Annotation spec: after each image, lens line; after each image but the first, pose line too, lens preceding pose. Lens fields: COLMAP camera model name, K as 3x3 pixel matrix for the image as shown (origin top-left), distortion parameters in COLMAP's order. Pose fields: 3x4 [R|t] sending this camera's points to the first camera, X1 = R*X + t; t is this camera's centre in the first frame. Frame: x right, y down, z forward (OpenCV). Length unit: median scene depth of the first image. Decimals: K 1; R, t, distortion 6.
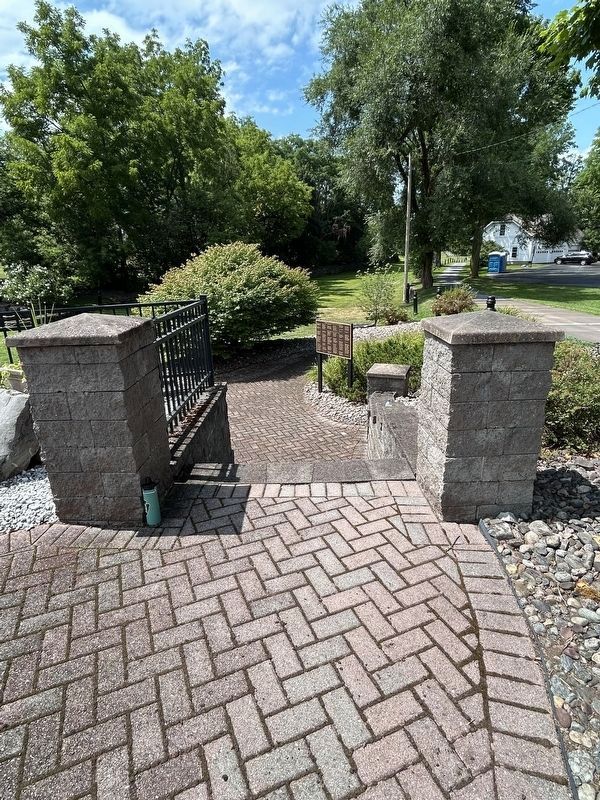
lens RADIAL K [[423.7, 0, 298.8], [0, 423.7, 400.6], [0, 0, 1]] dist [-0.001916, 0.000836]
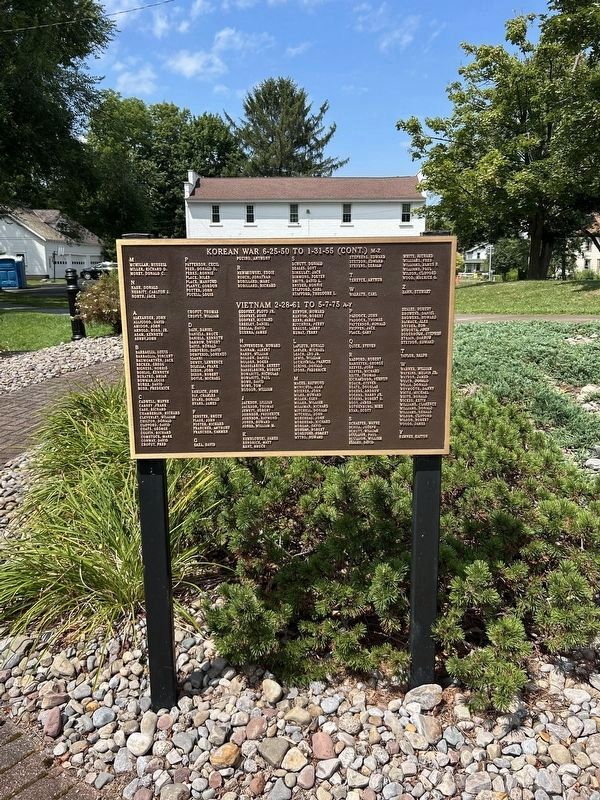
lens RADIAL K [[646.2, 0, 303.9], [0, 646.2, 395.6], [0, 0, 1]] dist [0.027995, -0.020711]
pose [[0.633981, -0.138307, 0.760880, -0.096994], [0.247416, 0.968441, -0.030116, -0.122078], [-0.732702, 0.207347, 0.648193, 0.854051]]
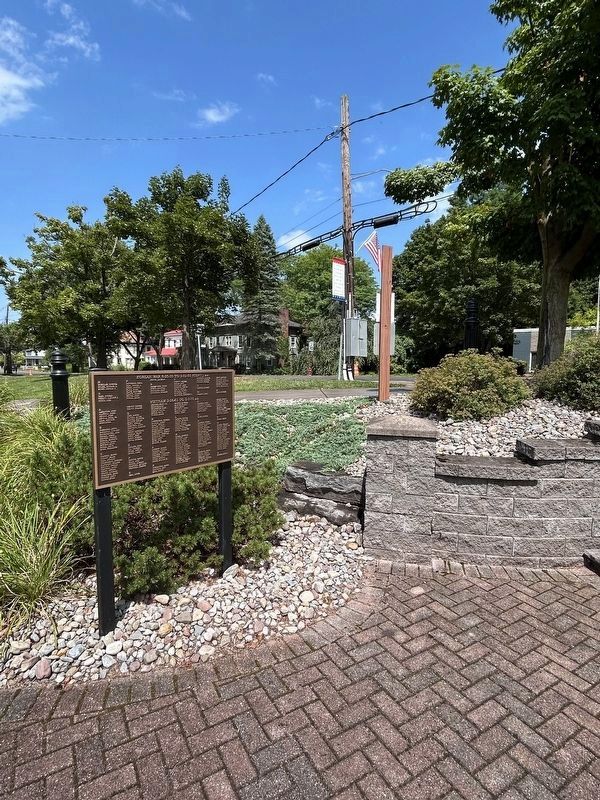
lens RADIAL K [[423.7, 0, 303.8], [0, 423.7, 402.5], [0, 0, 1]] dist [-0.001916, 0.000836]
pose [[-0.130477, -0.078313, 0.988354, -0.255133], [0.320254, 0.940108, 0.116768, -0.166421], [-0.938303, 0.331760, -0.097582, 0.939416]]
